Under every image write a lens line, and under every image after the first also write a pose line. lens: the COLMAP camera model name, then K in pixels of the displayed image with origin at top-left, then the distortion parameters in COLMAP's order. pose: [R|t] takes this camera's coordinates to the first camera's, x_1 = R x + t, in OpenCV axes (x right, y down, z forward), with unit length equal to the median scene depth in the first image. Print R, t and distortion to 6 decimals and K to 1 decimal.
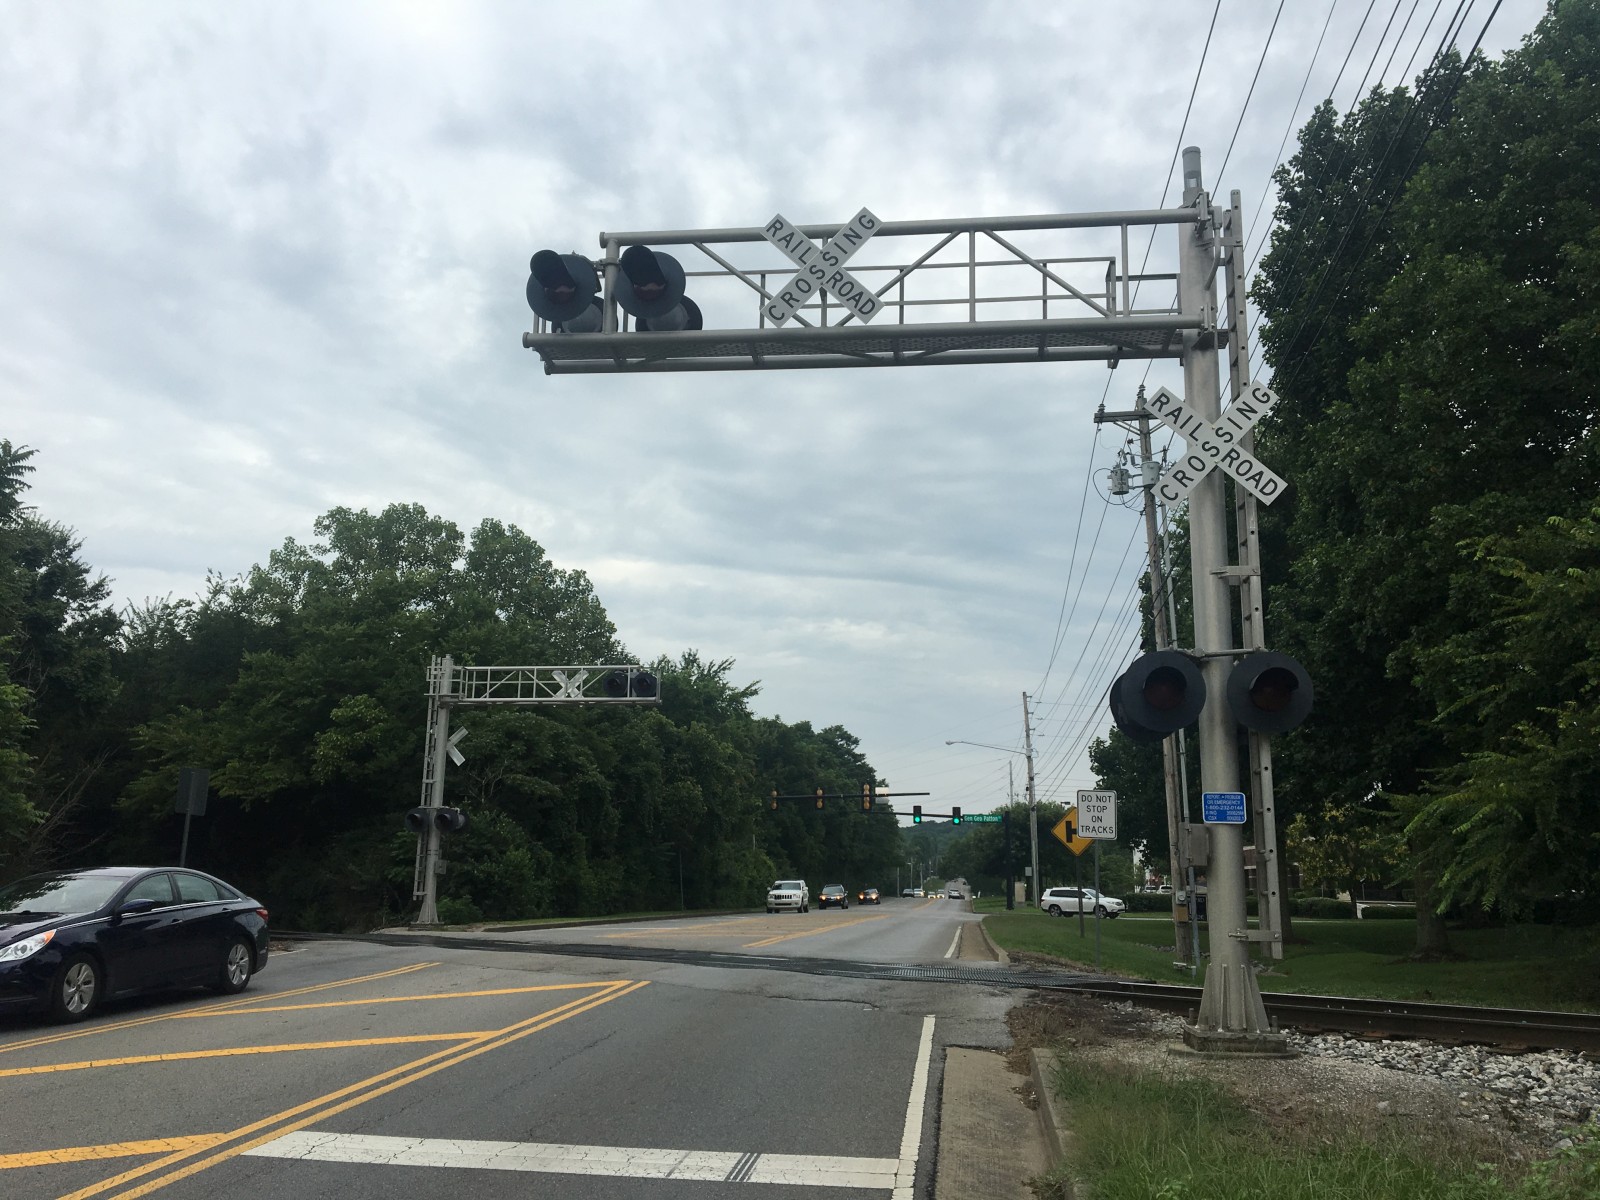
lens RADIAL K [[1421.8, 0, 760.9], [0, 1421.8, 589.1], [0, 0, 1]] dist [0.074914, -0.138567]
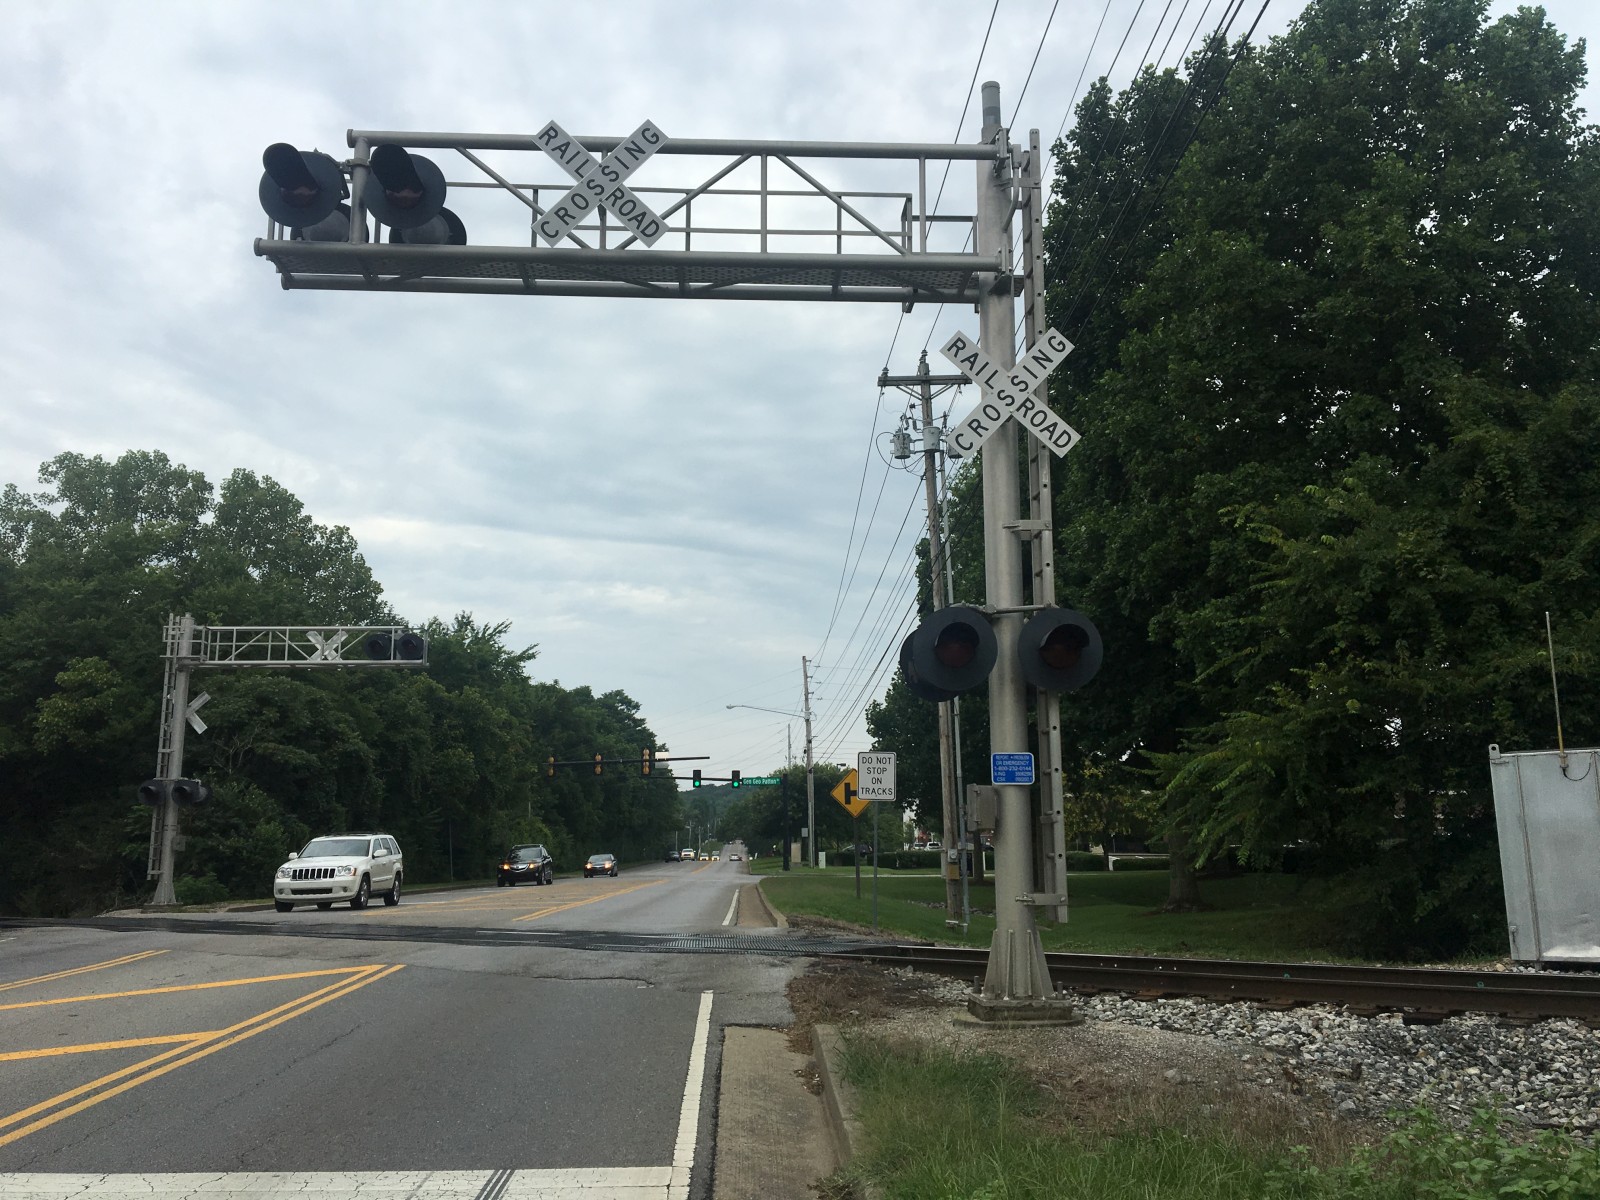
lens RADIAL K [[1425.9, 0, 795.4], [0, 1425.9, 591.1], [0, 0, 1]] dist [0.077165, -0.157339]
pose [[0.984399, 0.009902, 0.175671, 0.002702], [-0.014500, 0.999585, 0.024910, 0.003894], [-0.175351, -0.027068, 0.984134, 0.028466]]
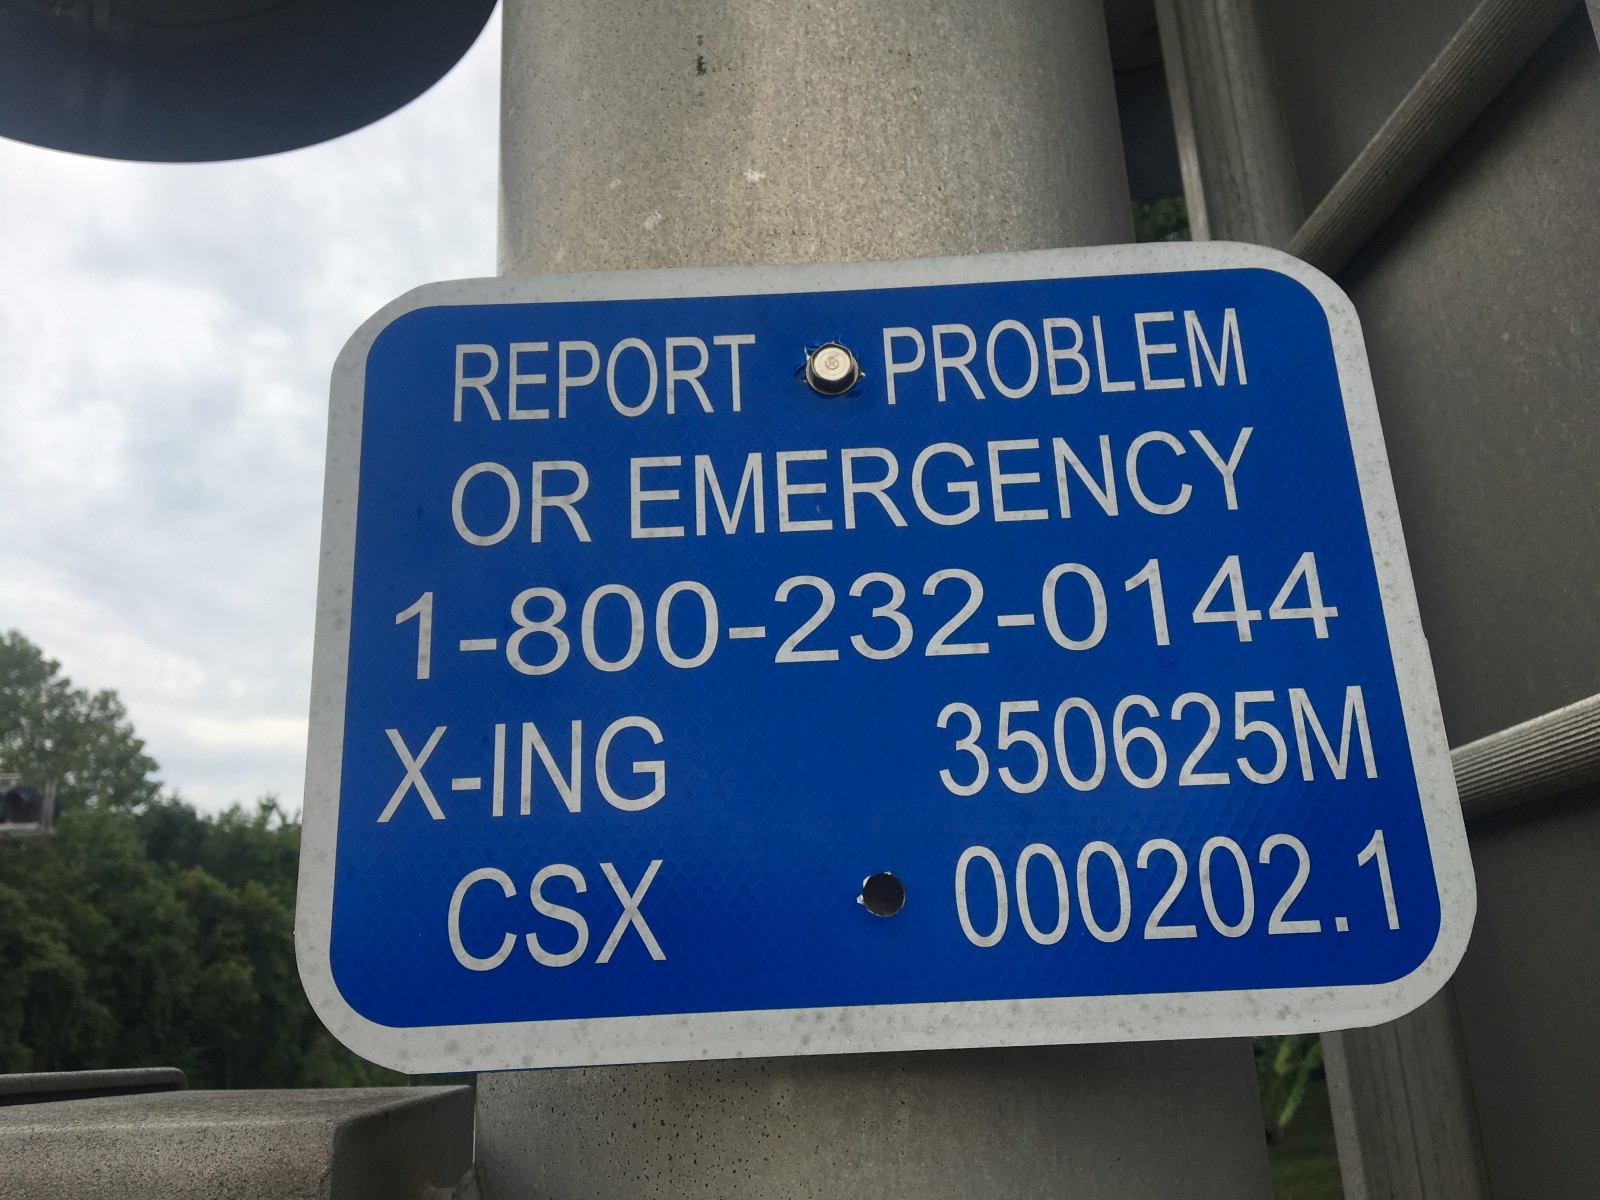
lens RADIAL K [[1425.9, 0, 795.4], [0, 1425.9, 591.1], [0, 0, 1]] dist [0.077165, -0.157339]
pose [[0.972806, 0.005994, 0.231545, 0.124665], [0.019705, 0.993899, -0.108518, 0.058256], [-0.230783, 0.110129, 0.966753, 0.351927]]
